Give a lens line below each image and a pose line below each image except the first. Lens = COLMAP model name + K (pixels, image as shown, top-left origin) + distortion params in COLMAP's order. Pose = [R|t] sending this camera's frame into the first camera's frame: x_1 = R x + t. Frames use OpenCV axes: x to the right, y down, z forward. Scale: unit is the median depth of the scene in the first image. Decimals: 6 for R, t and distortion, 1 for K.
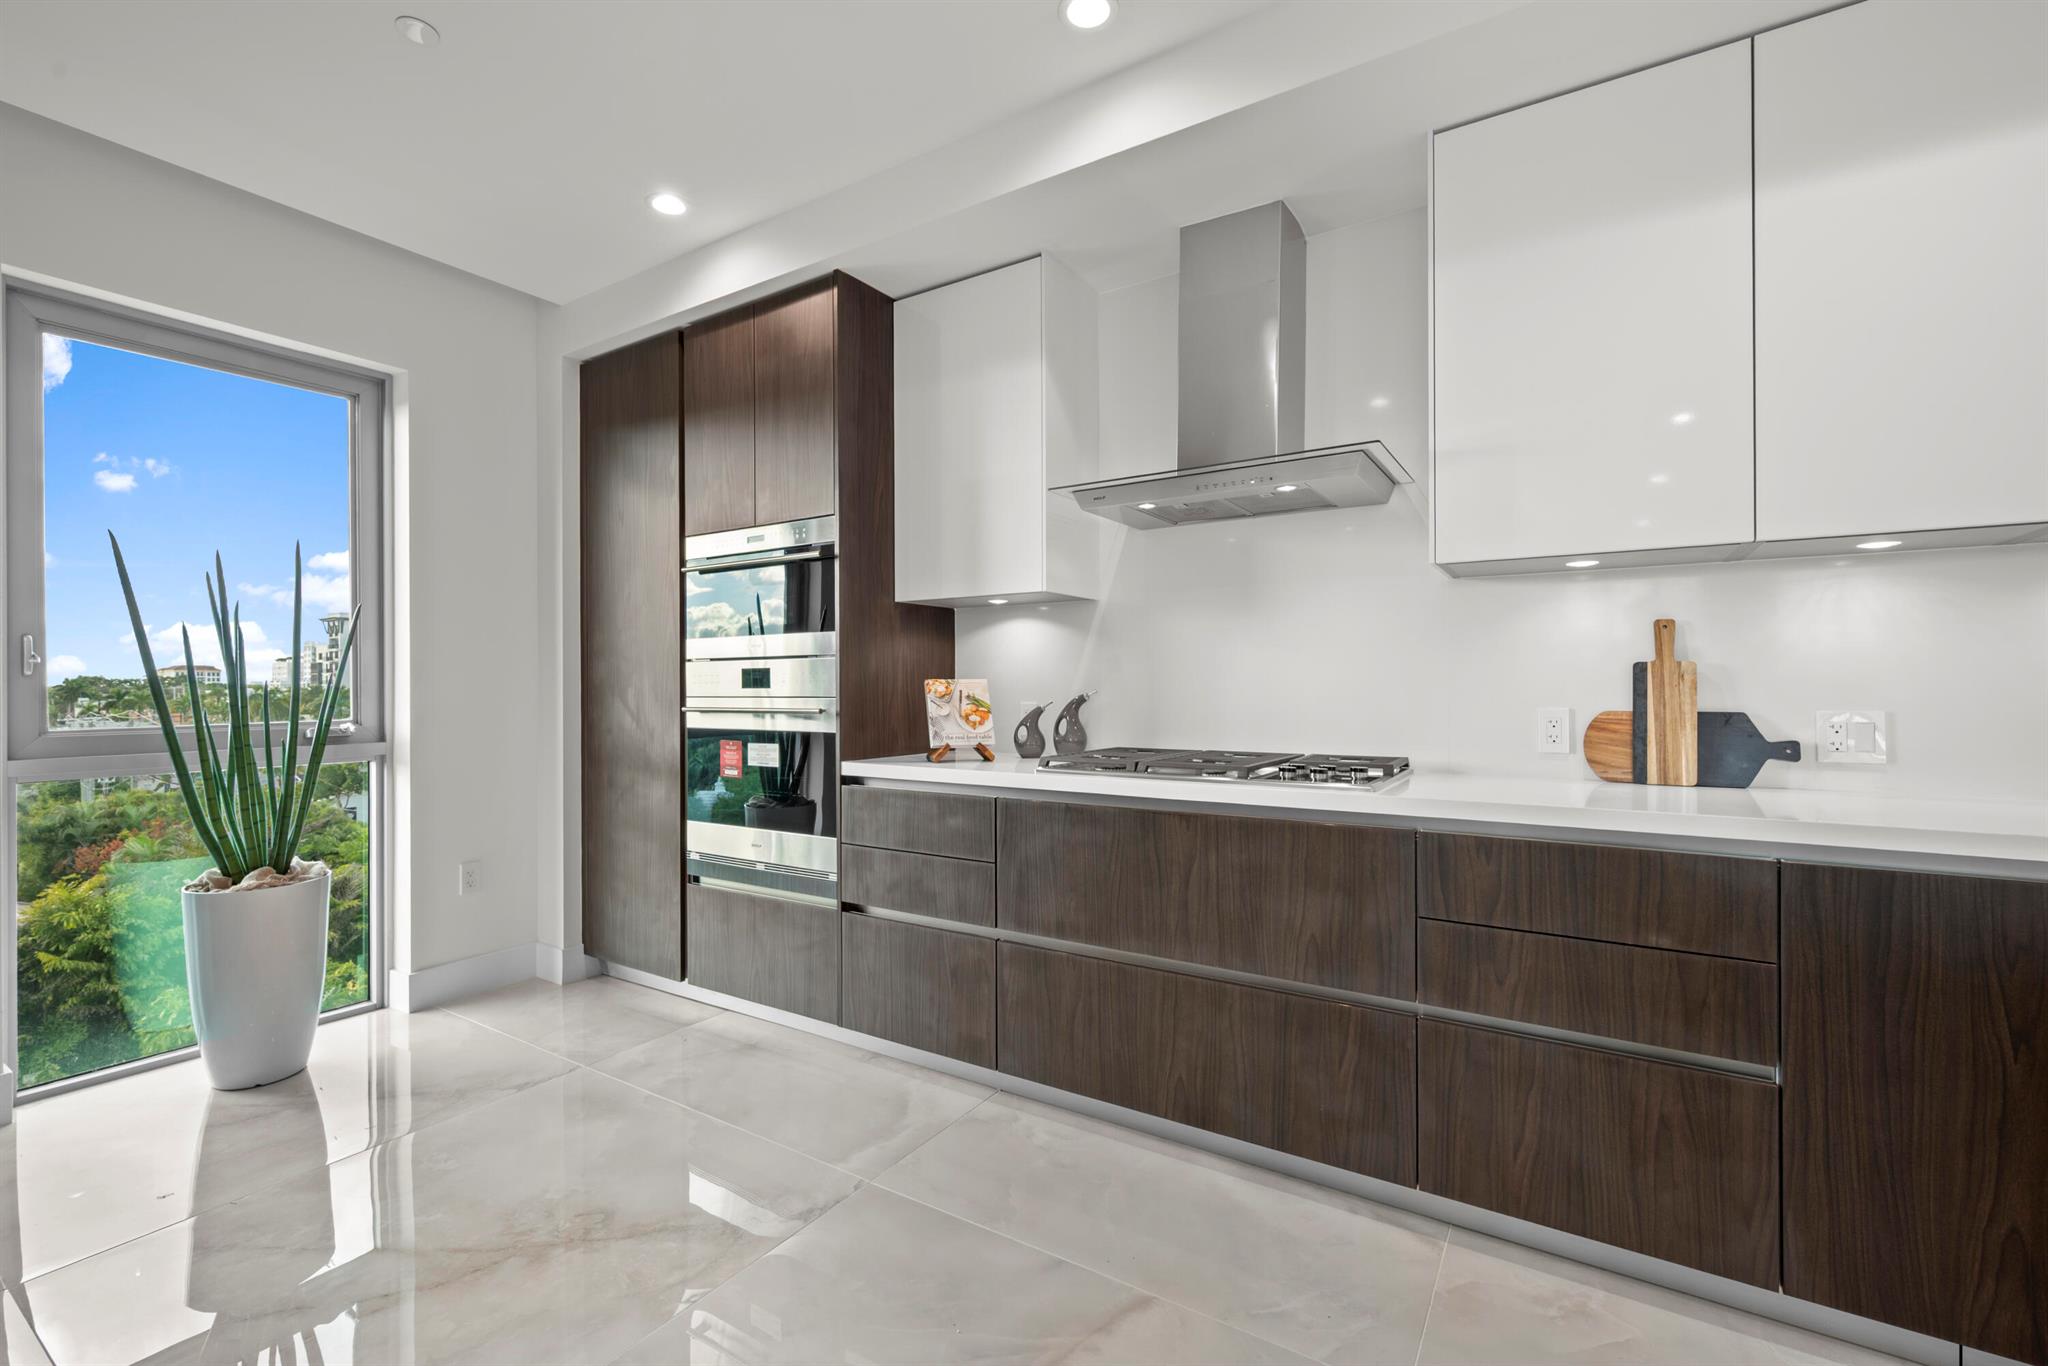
lens RADIAL K [[876.7, 0, 1023.6], [0, 876.7, 688.0], [0, 0, 1]] dist [-0.001700, 0.000863]
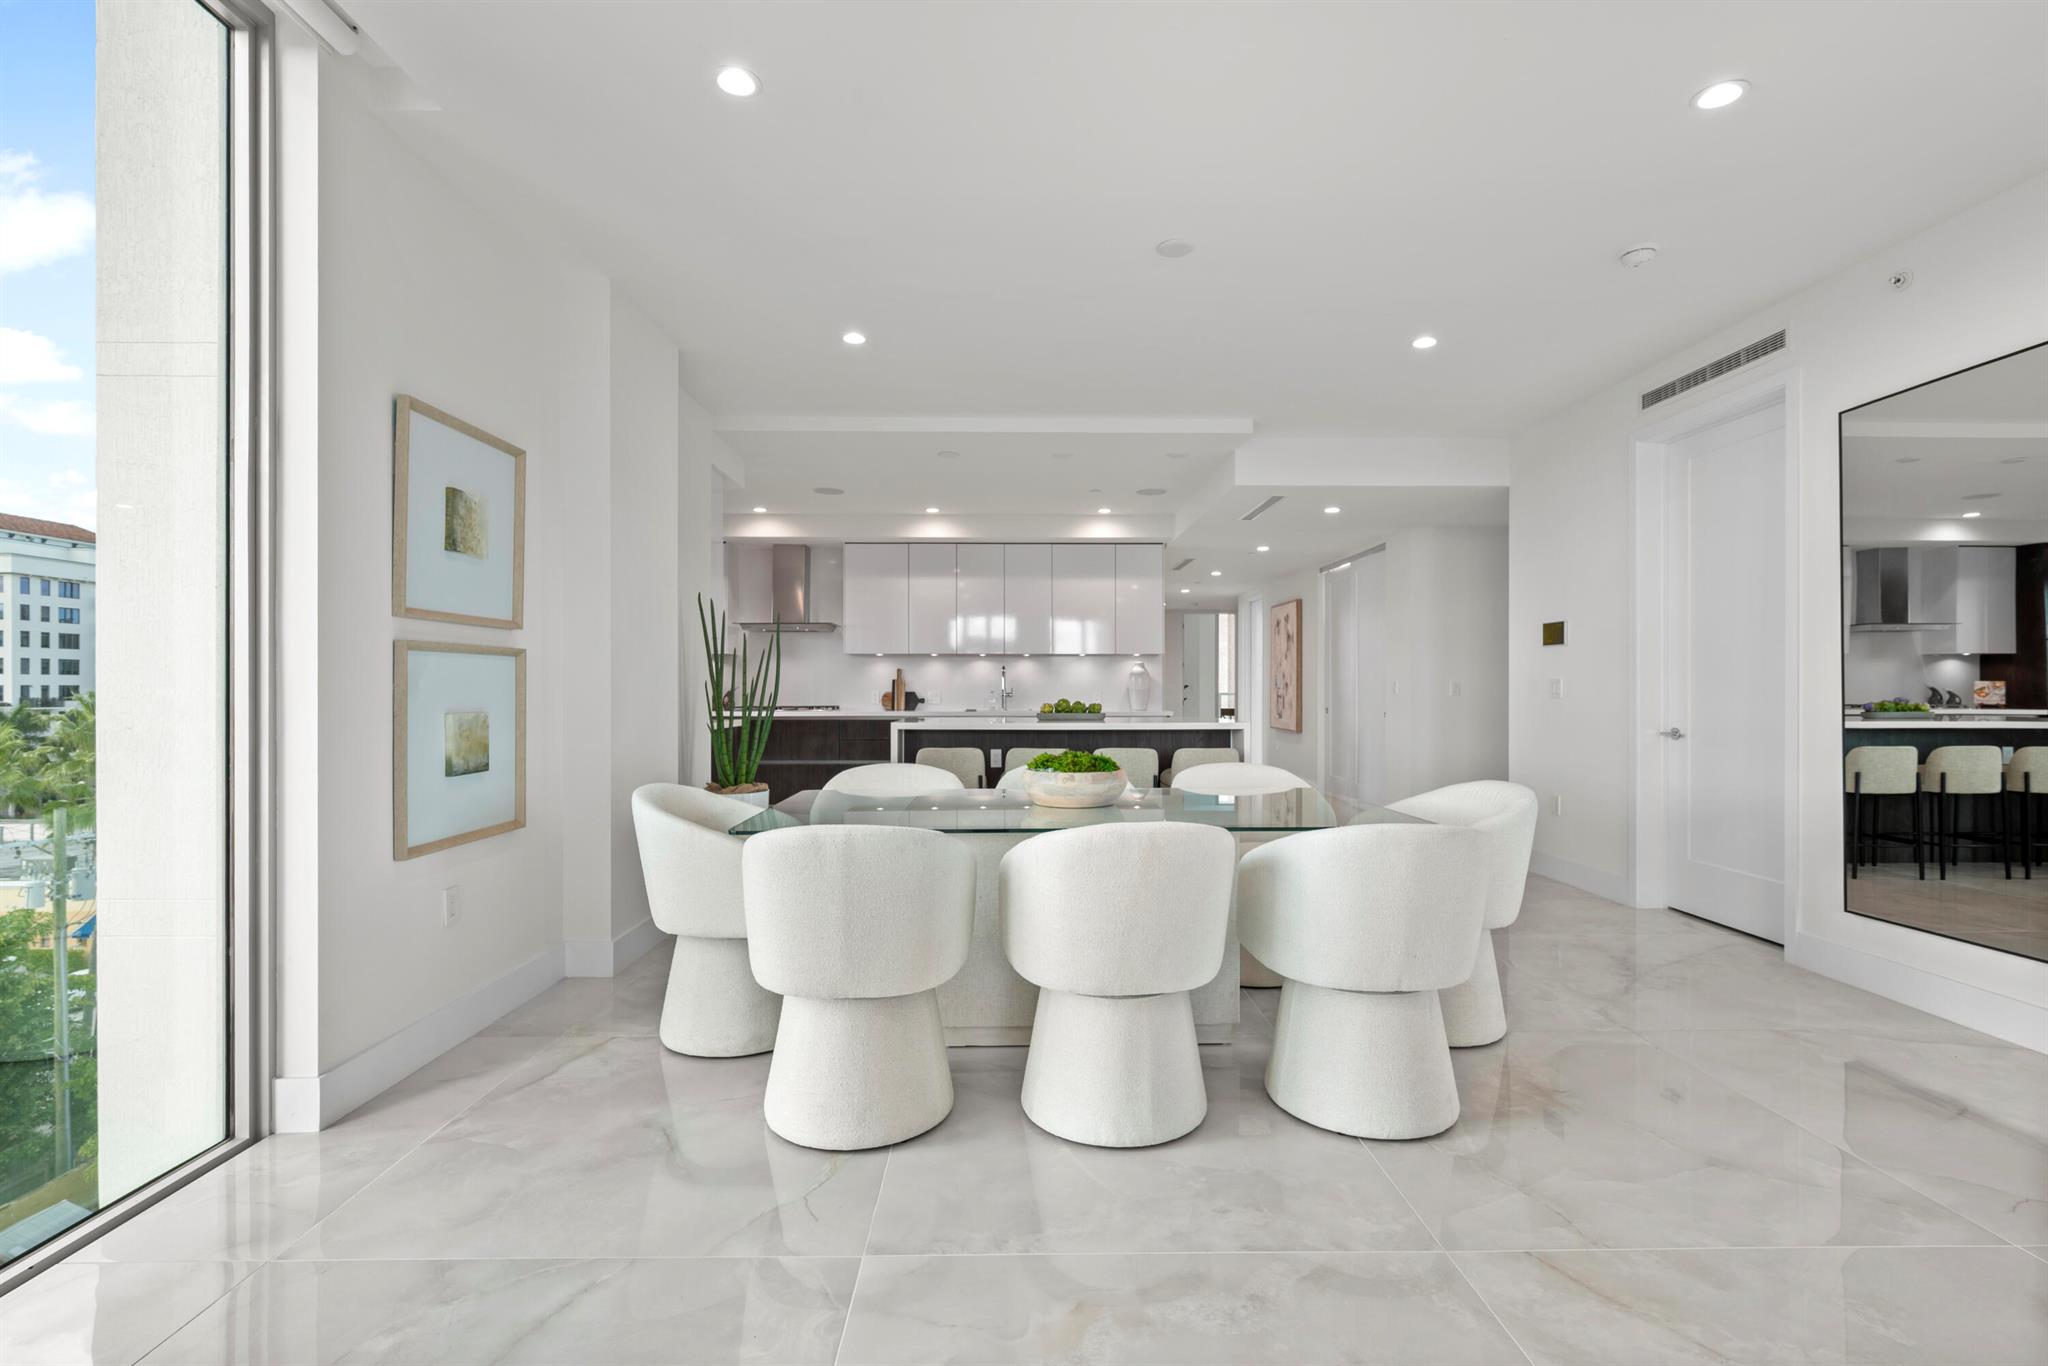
lens RADIAL K [[915.0, 0, 1022.0], [0, 915.0, 688.6], [0, 0, 1]] dist [-0.000188, -0.000966]
pose [[0.833733, 0.004377, 0.552150, -0.837872], [-0.003484, 0.999990, -0.002666, 0.015065], [-0.552157, 0.000299, 0.833740, -2.117875]]
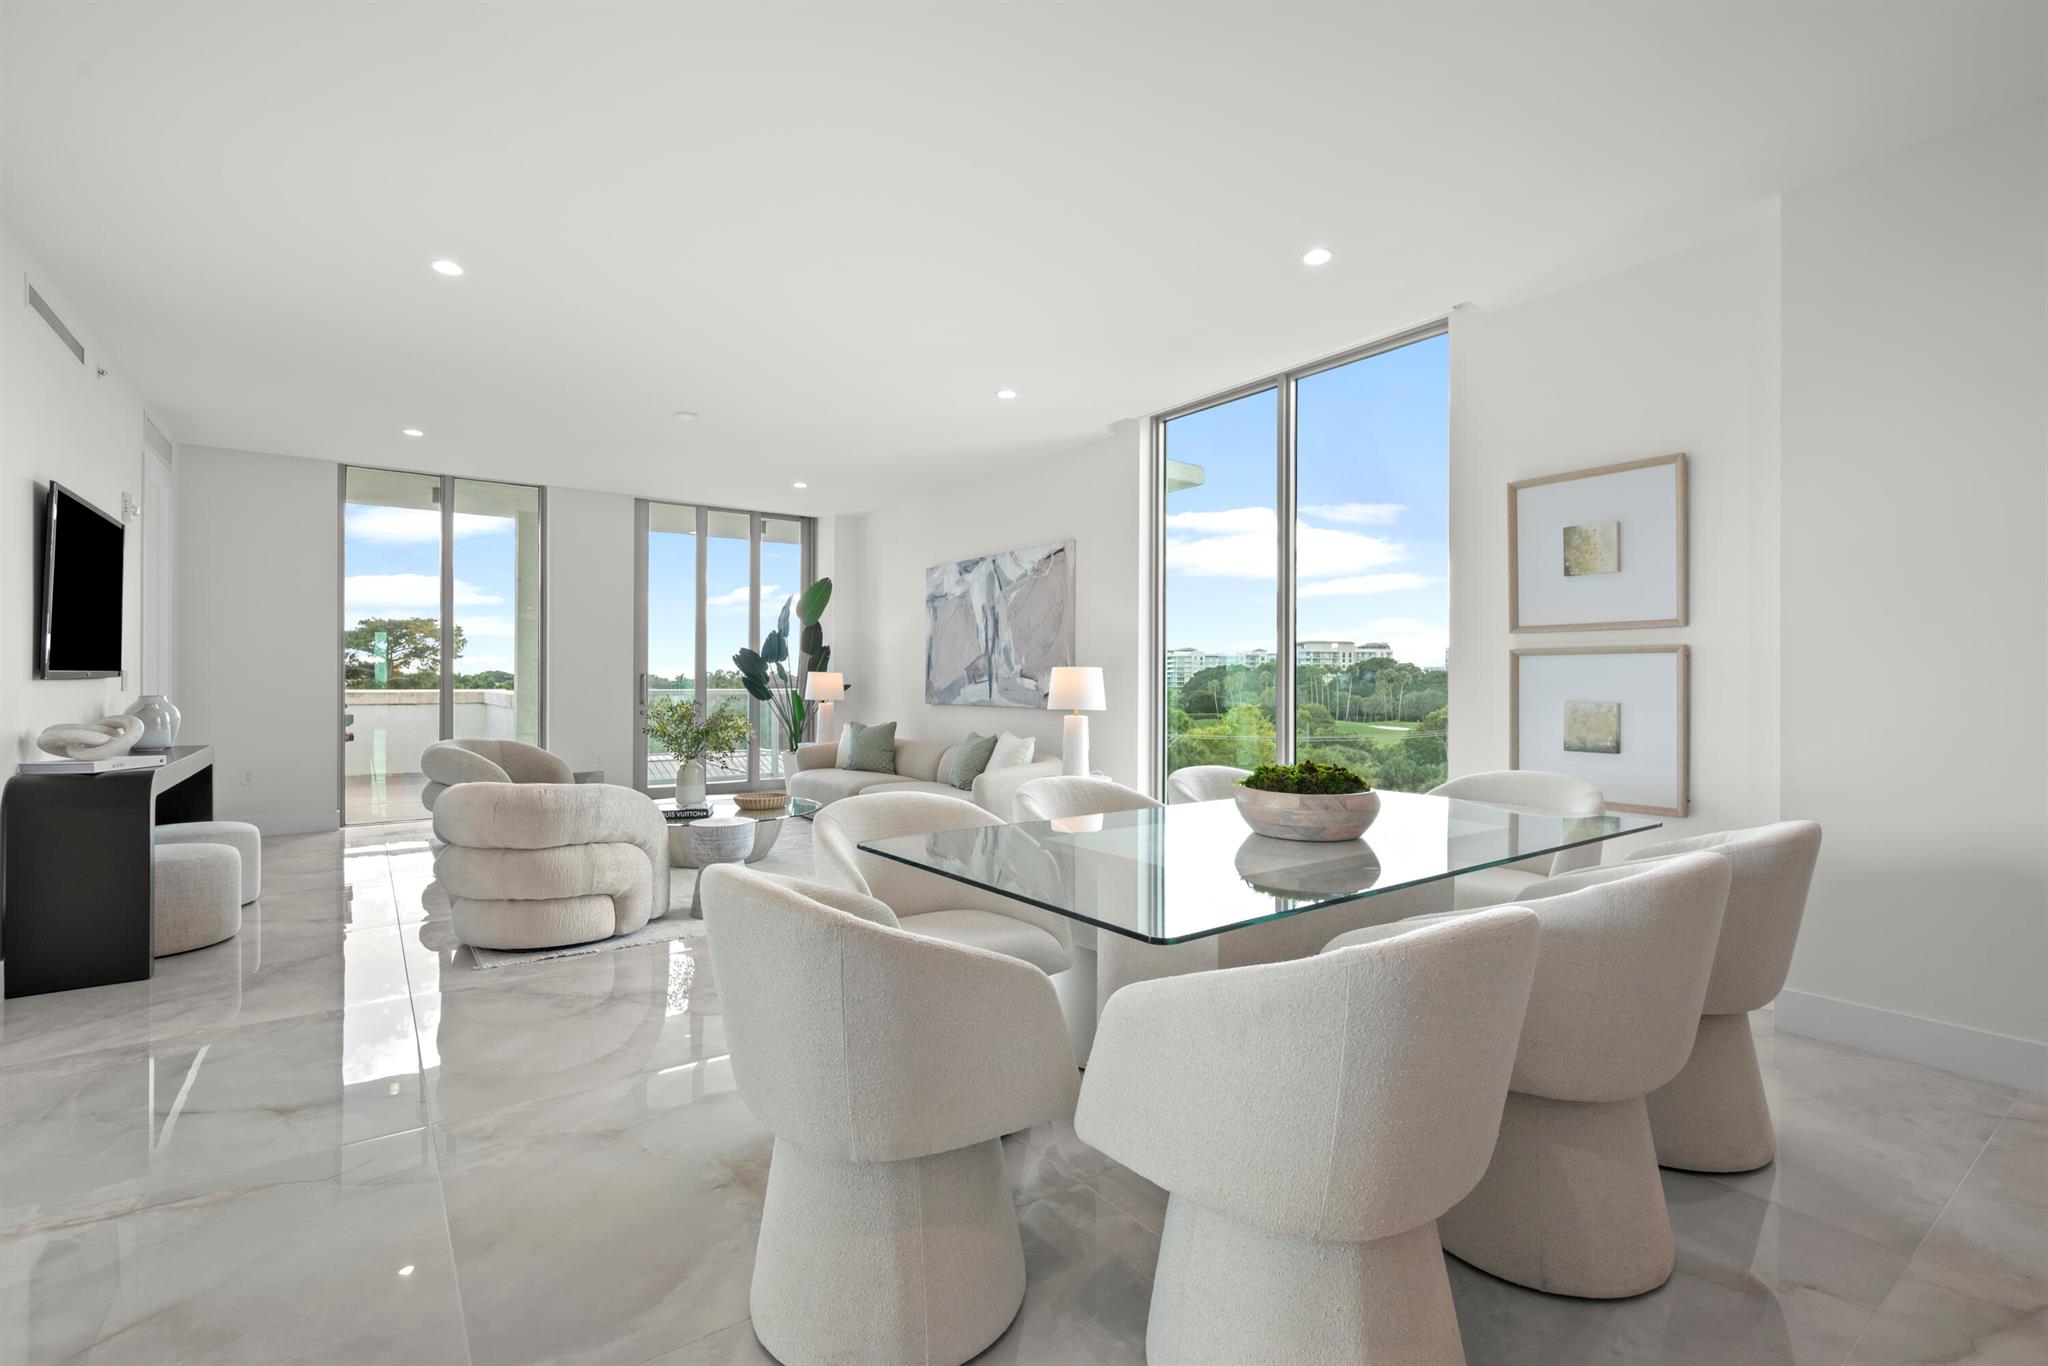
lens RADIAL K [[915.0, 0, 1024.6], [0, 915.0, 679.5], [0, 0, 1]] dist [-0.000188, -0.000966]
pose [[-0.355684, -0.000638, -0.934606, 0.740701], [-0.003882, 0.999992, 0.000795, 0.011911], [0.934598, 0.003911, -0.355683, -1.156177]]
